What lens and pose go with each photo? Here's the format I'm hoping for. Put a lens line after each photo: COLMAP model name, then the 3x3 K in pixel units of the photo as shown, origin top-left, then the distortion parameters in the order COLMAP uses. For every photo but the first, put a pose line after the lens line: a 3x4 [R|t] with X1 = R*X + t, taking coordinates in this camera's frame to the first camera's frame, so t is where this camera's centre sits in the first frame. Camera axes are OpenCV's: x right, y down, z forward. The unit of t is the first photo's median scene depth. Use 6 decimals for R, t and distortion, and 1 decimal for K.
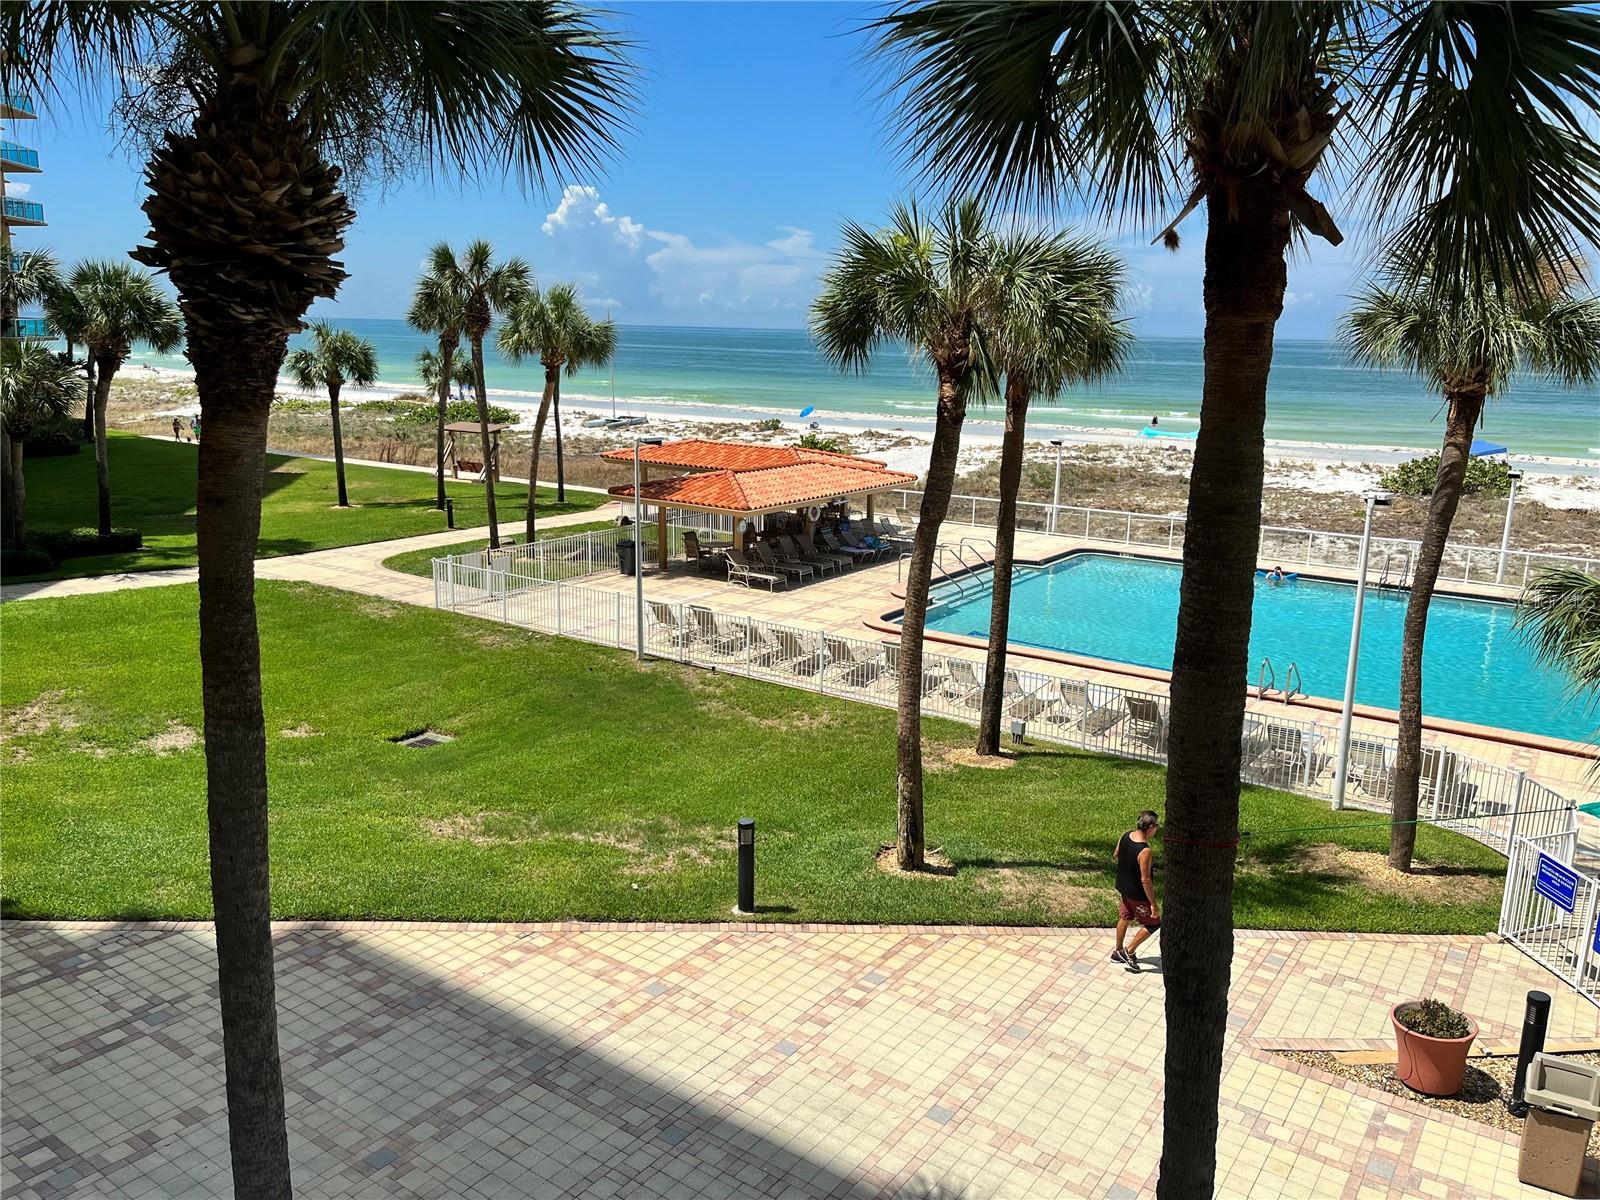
lens RADIAL K [[1213.2, 0, 811.1], [0, 1213.2, 600.9], [0, 0, 1]] dist [0.069513, -0.094815]
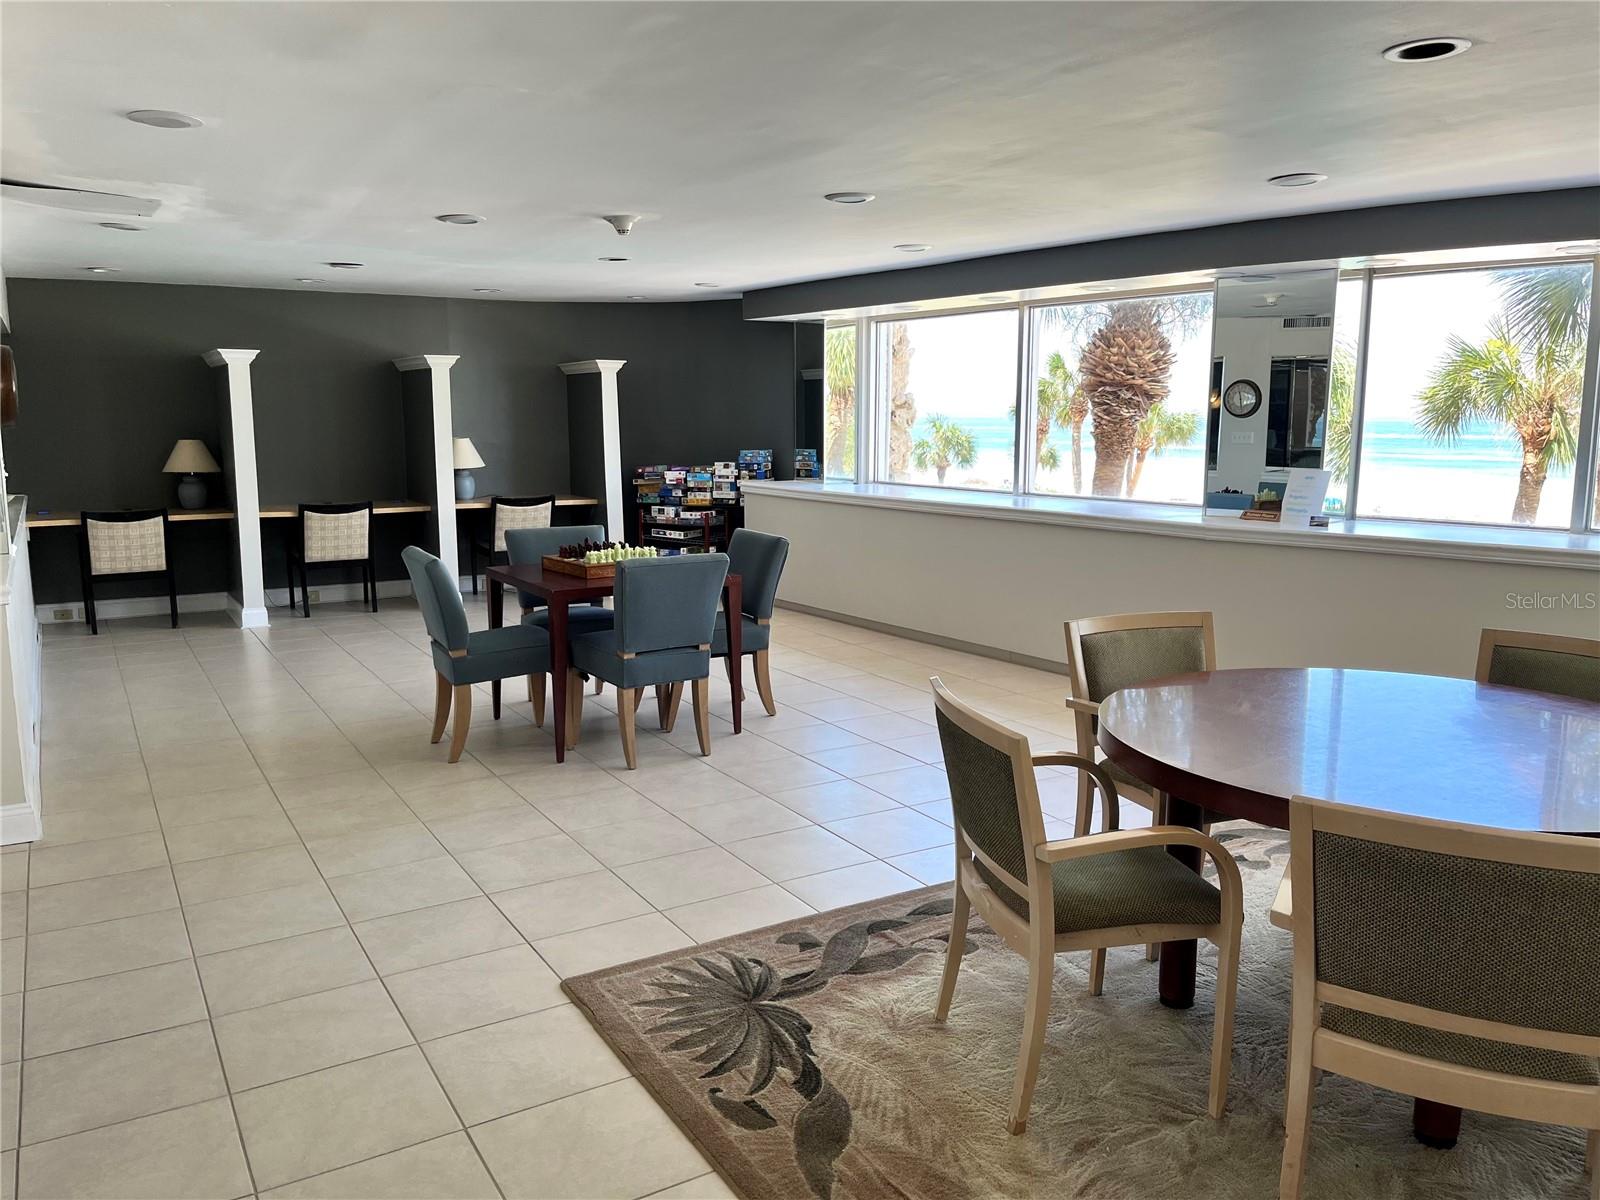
lens RADIAL K [[1213.2, 0, 801.7], [0, 1213.2, 605.8], [0, 0, 1]] dist [0.069513, -0.094815]
pose [[0.907915, 0.049510, -0.416219, -0.033124], [-0.076874, 0.995825, -0.049233, 0.091737], [0.412044, 0.076696, 0.907931, -0.419390]]
